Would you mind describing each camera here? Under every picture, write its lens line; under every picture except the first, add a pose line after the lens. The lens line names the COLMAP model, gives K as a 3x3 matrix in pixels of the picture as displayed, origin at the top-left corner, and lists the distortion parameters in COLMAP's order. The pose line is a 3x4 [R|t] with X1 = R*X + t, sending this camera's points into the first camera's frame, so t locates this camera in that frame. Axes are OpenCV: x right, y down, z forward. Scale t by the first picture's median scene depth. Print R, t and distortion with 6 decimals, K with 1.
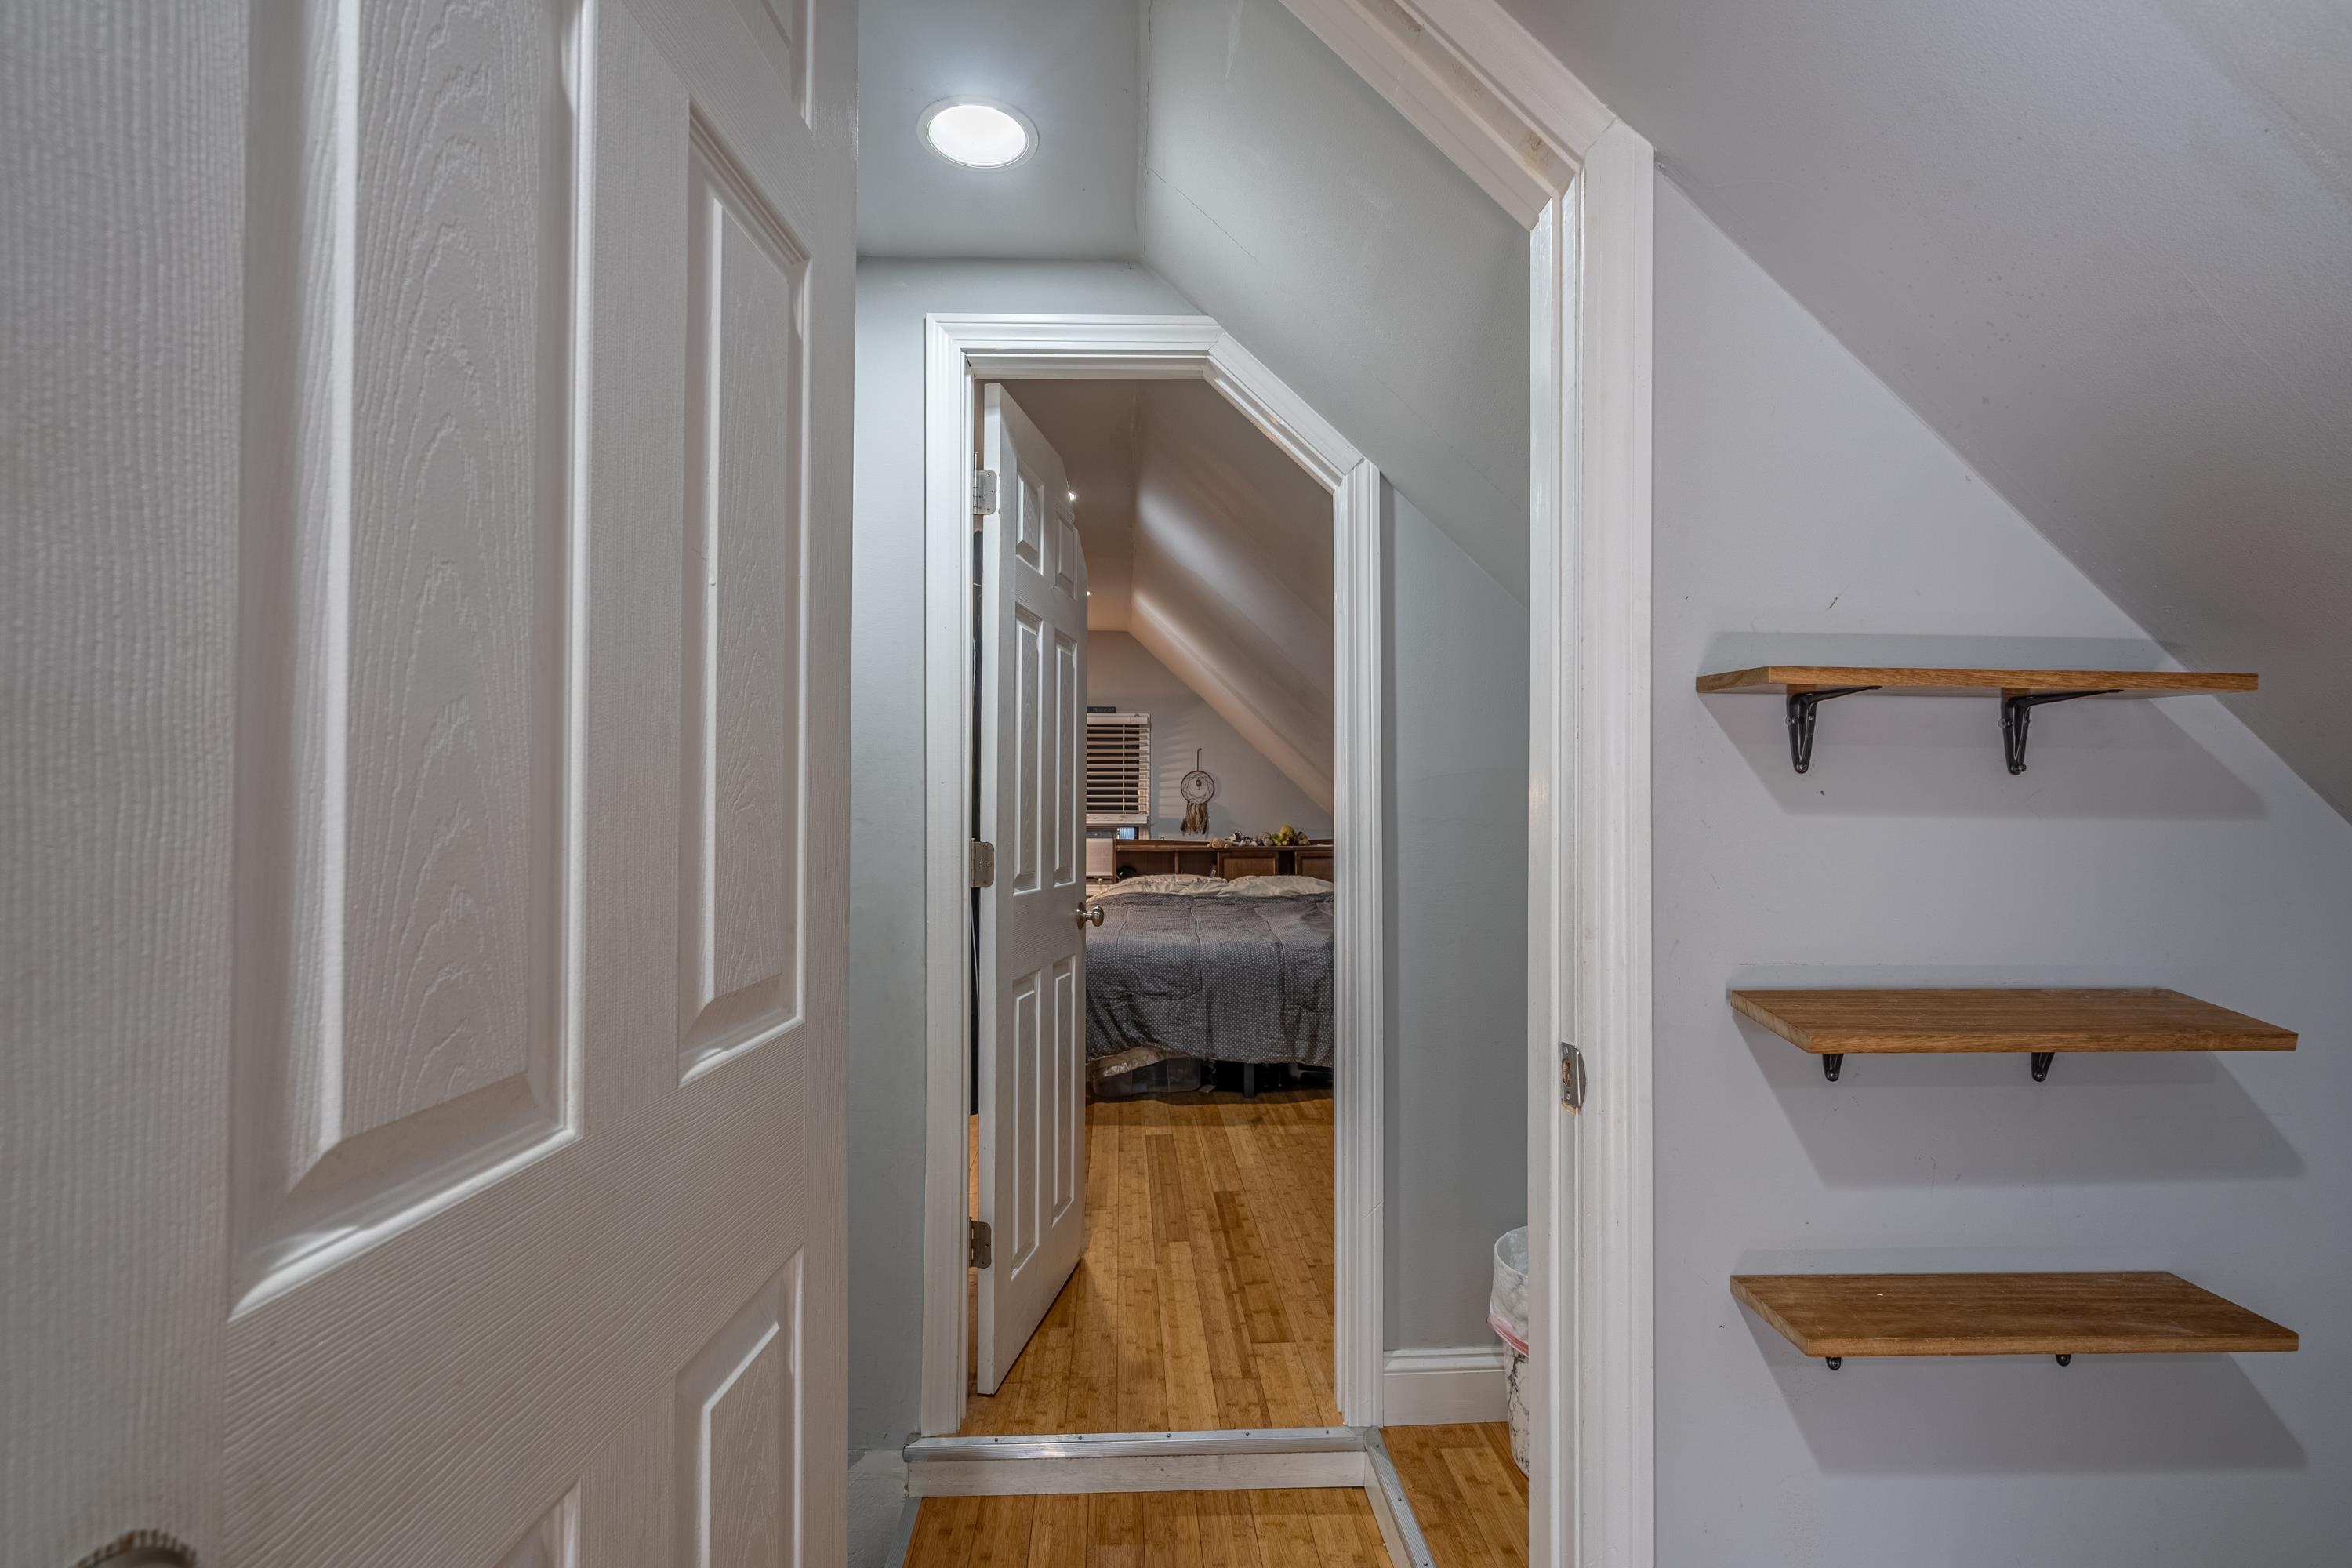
lens RADIAL K [[1124.6, 0, 1174.5], [0, 1124.6, 789.6], [0, 0, 1]] dist [-0.001562, 0.000990]
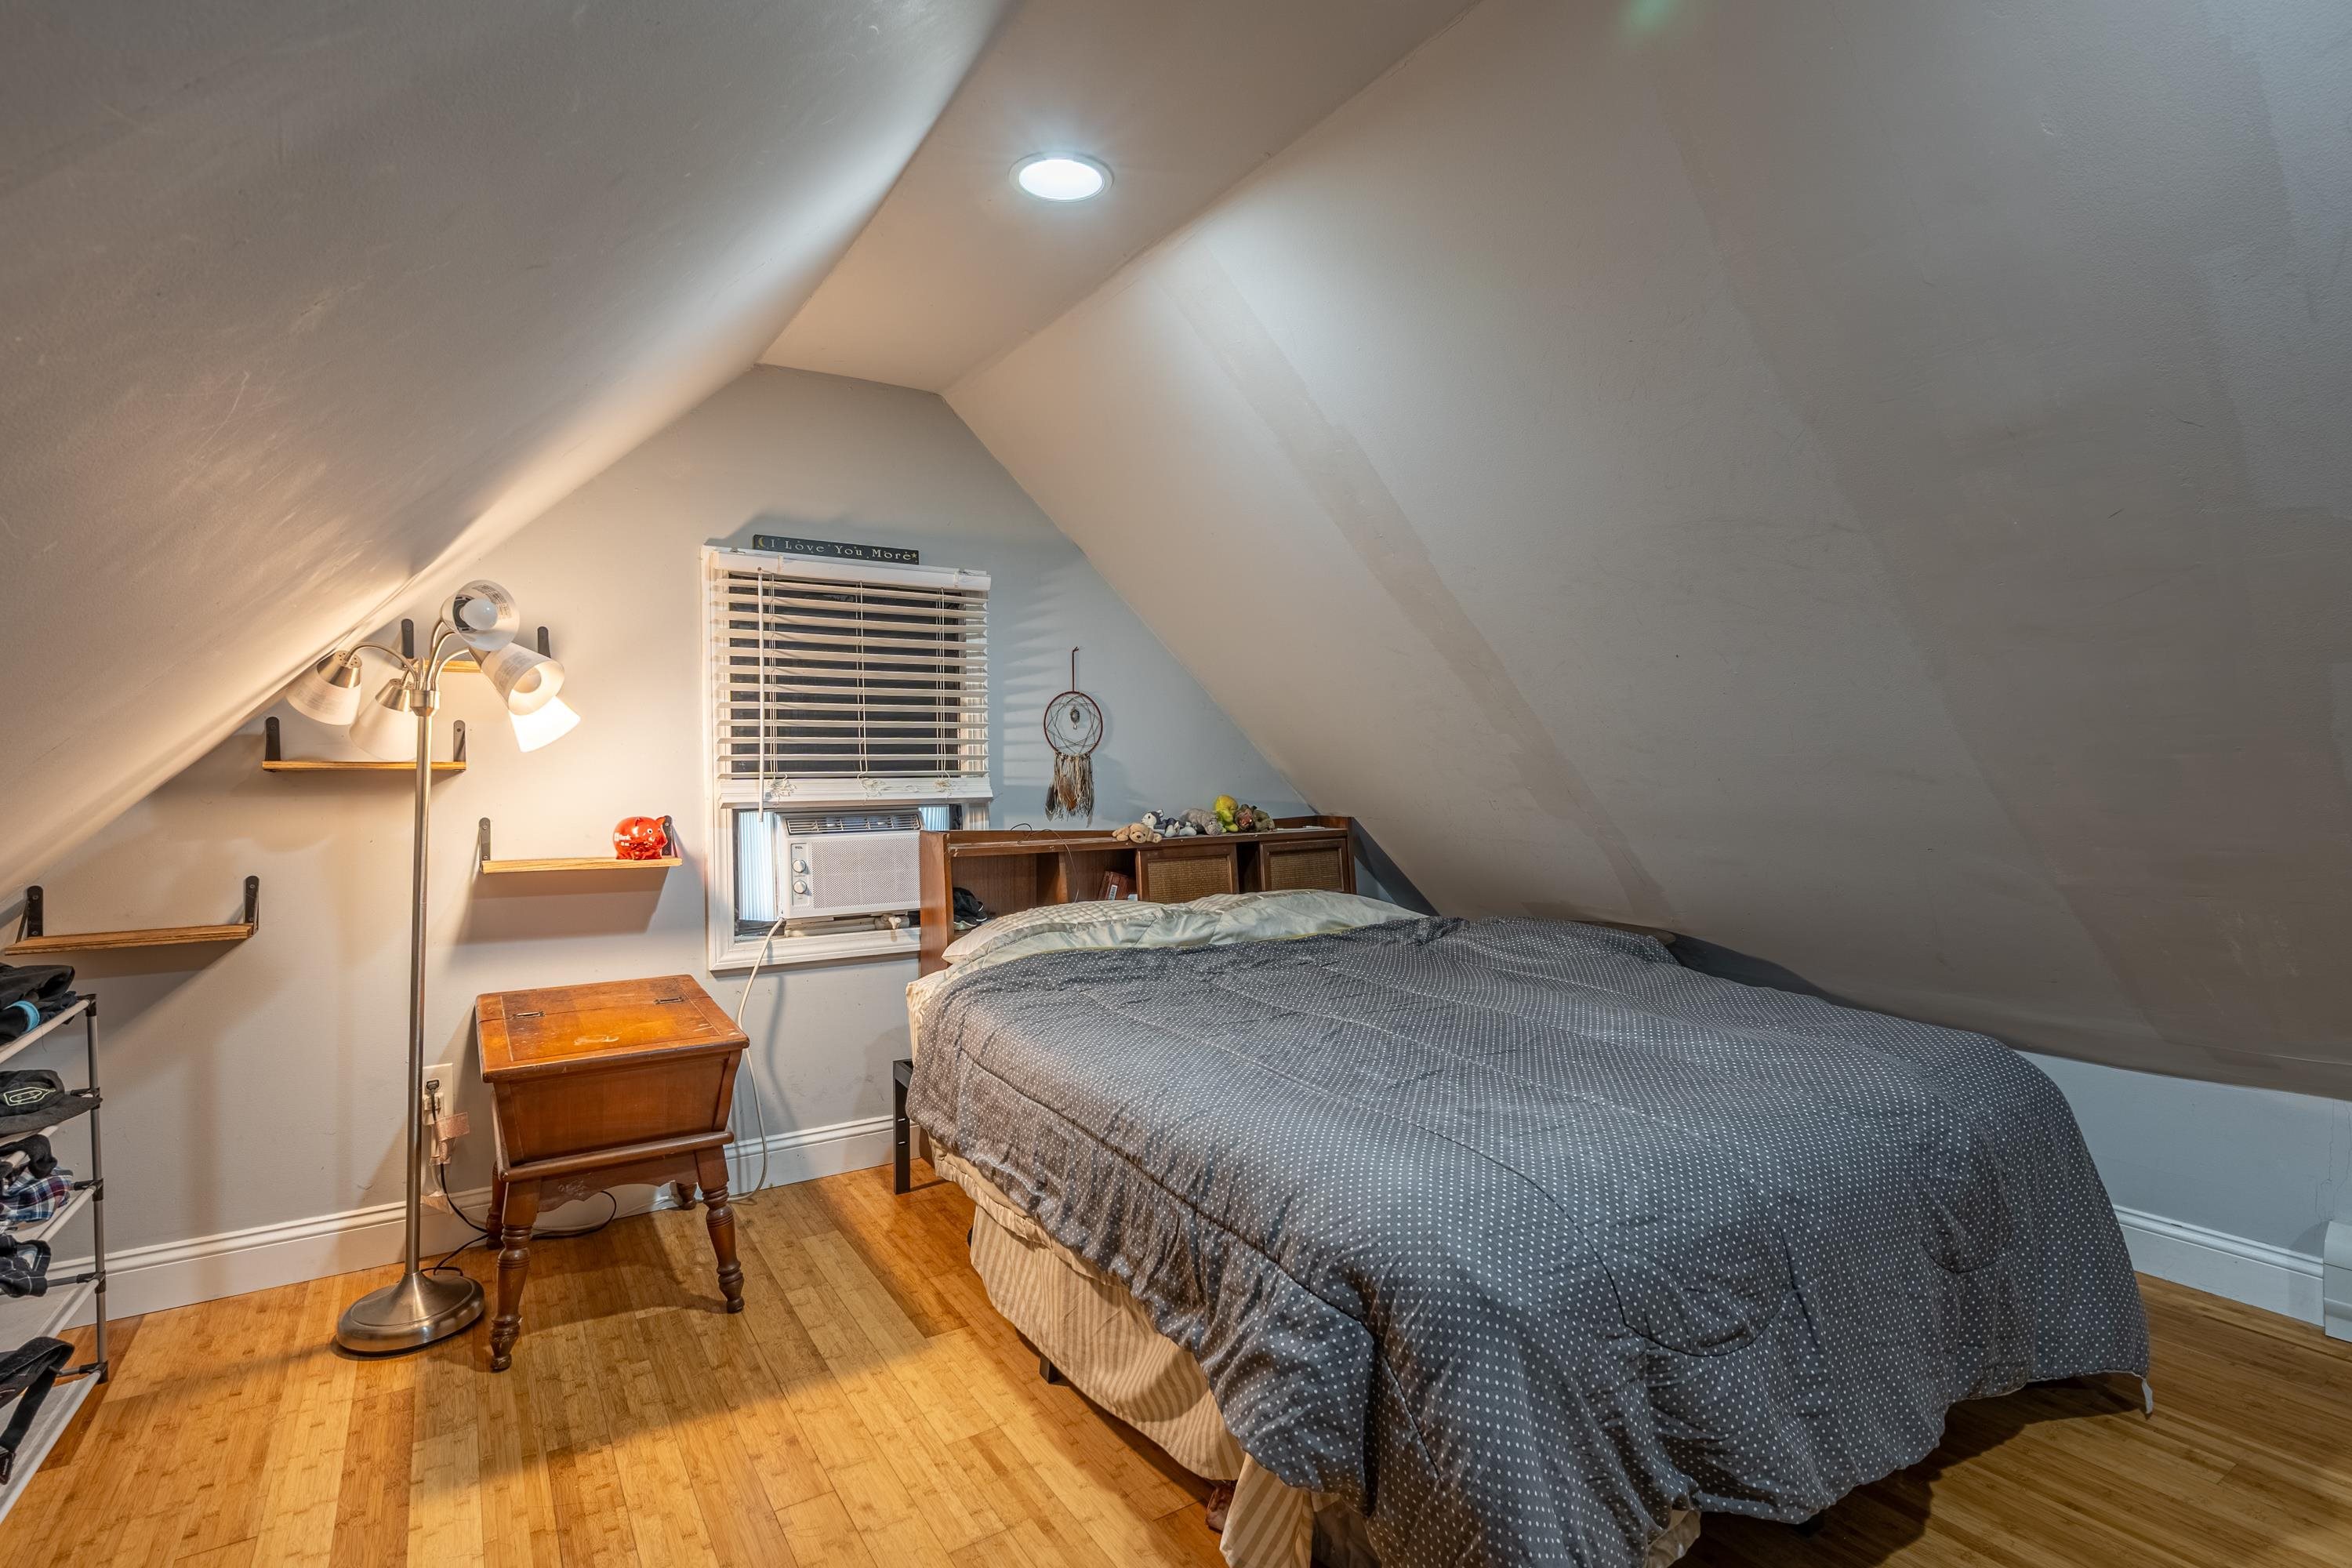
lens RADIAL K [[1124.6, 0, 1174.5], [0, 1124.6, 789.6], [0, 0, 1]] dist [-0.001562, 0.000990]
pose [[0.849064, -0.018556, 0.527963, -0.216437], [-0.001412, 0.999300, 0.037394, 0.008634], [-0.528288, -0.032495, 0.848443, 0.555615]]
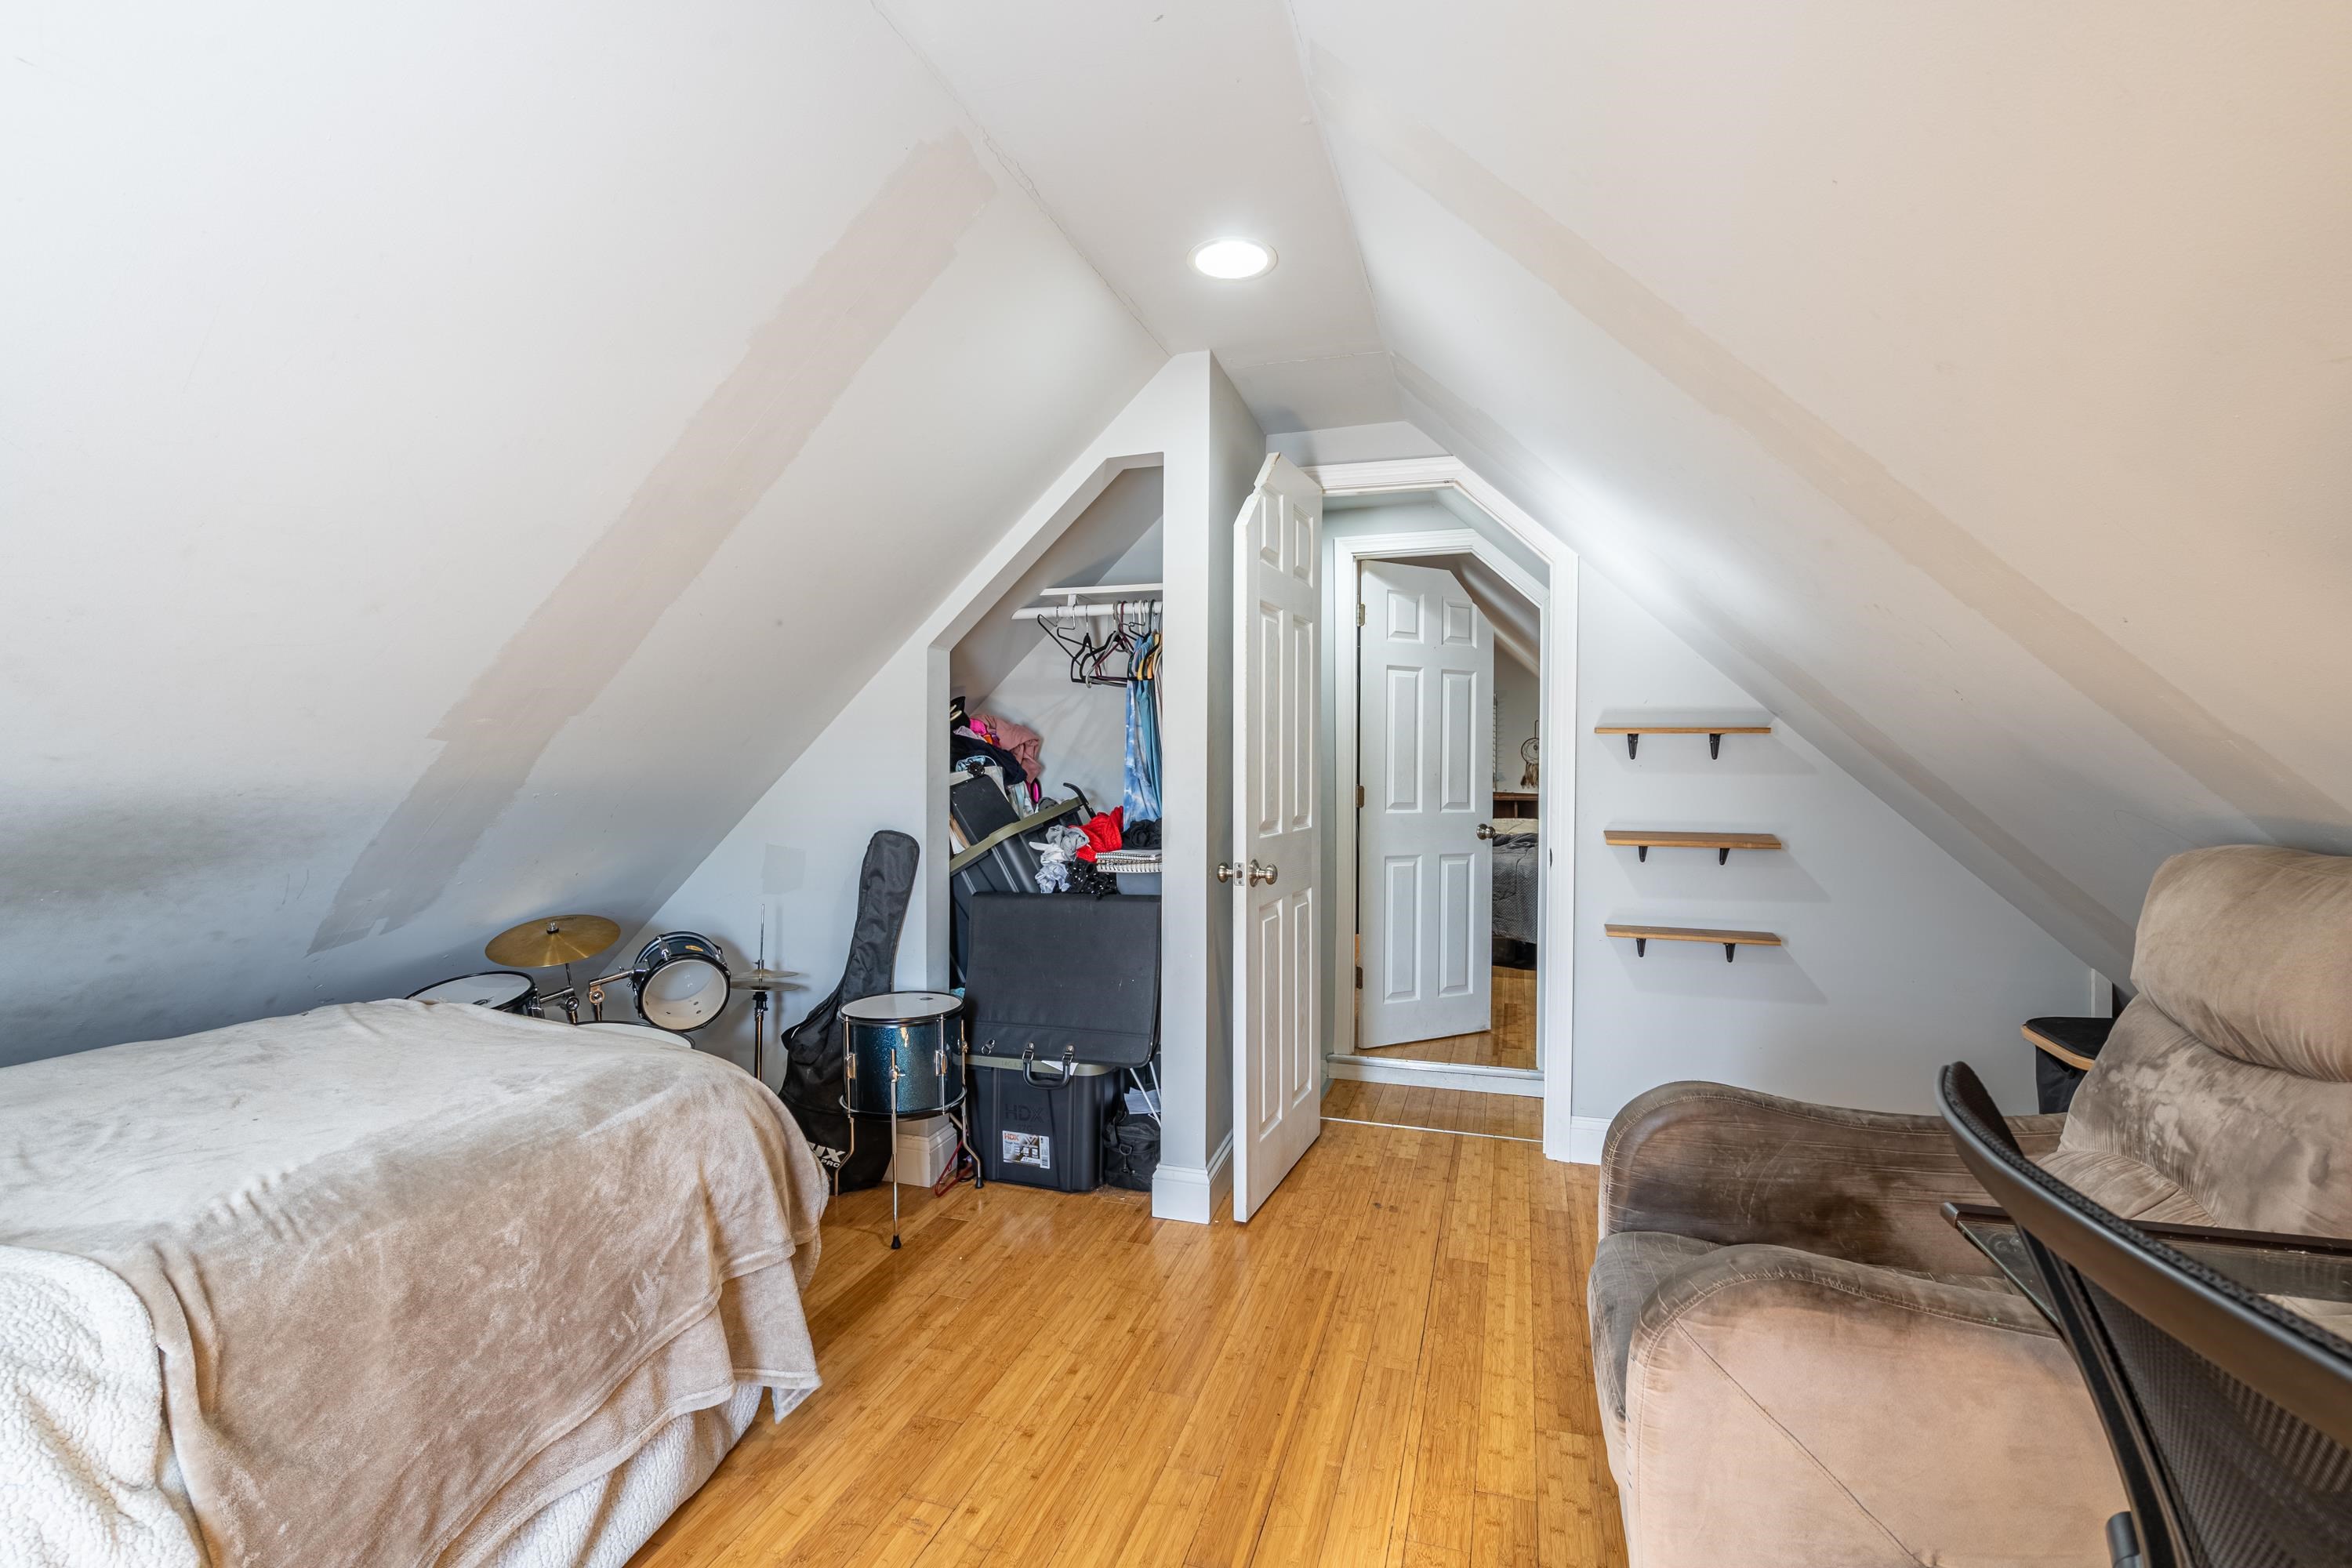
lens RADIAL K [[1124.6, 0, 1174.5], [0, 1124.6, 789.6], [0, 0, 1]] dist [-0.001562, 0.000990]
pose [[0.942663, 0.004994, -0.333708, 0.062093], [0.007839, 0.999281, 0.037097, -0.008116], [0.333653, -0.037586, 0.941946, -0.339416]]
